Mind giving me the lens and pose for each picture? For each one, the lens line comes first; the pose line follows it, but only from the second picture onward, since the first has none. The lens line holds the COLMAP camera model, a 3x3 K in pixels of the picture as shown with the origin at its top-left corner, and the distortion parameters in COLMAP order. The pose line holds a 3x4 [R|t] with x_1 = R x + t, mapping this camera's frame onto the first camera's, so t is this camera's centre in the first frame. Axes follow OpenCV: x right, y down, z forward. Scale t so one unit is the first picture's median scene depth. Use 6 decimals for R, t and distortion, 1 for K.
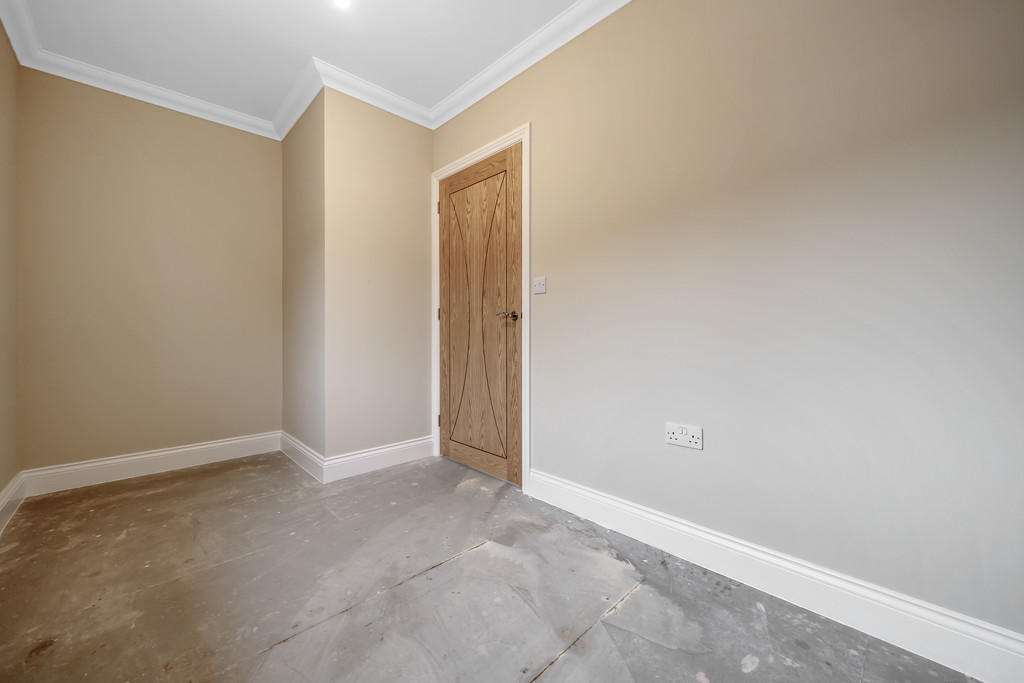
lens RADIAL K [[384.2, 0, 514.0], [0, 384.2, 332.2], [0, 0, 1]] dist [-0.003177, 0.000442]
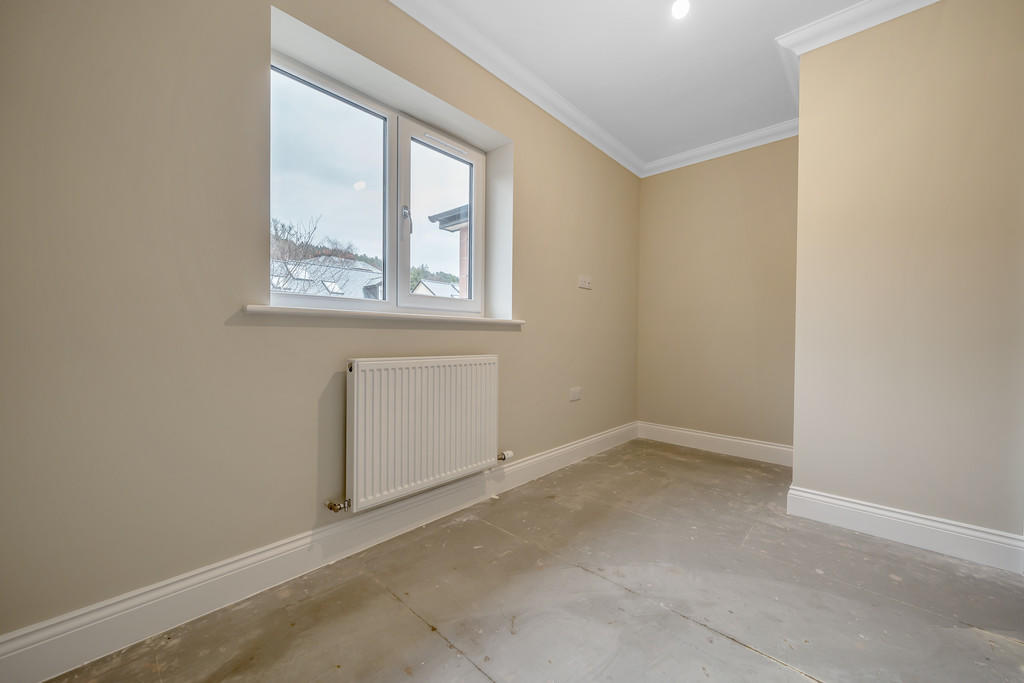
lens RADIAL K [[384.2, 0, 513.3], [0, 384.2, 346.1], [0, 0, 1]] dist [-0.003177, 0.000442]
pose [[0.077044, 0.029294, -0.996597, 0.489435], [-0.017564, 0.999453, 0.028020, -0.006050], [0.996873, 0.015345, 0.077516, 0.445013]]
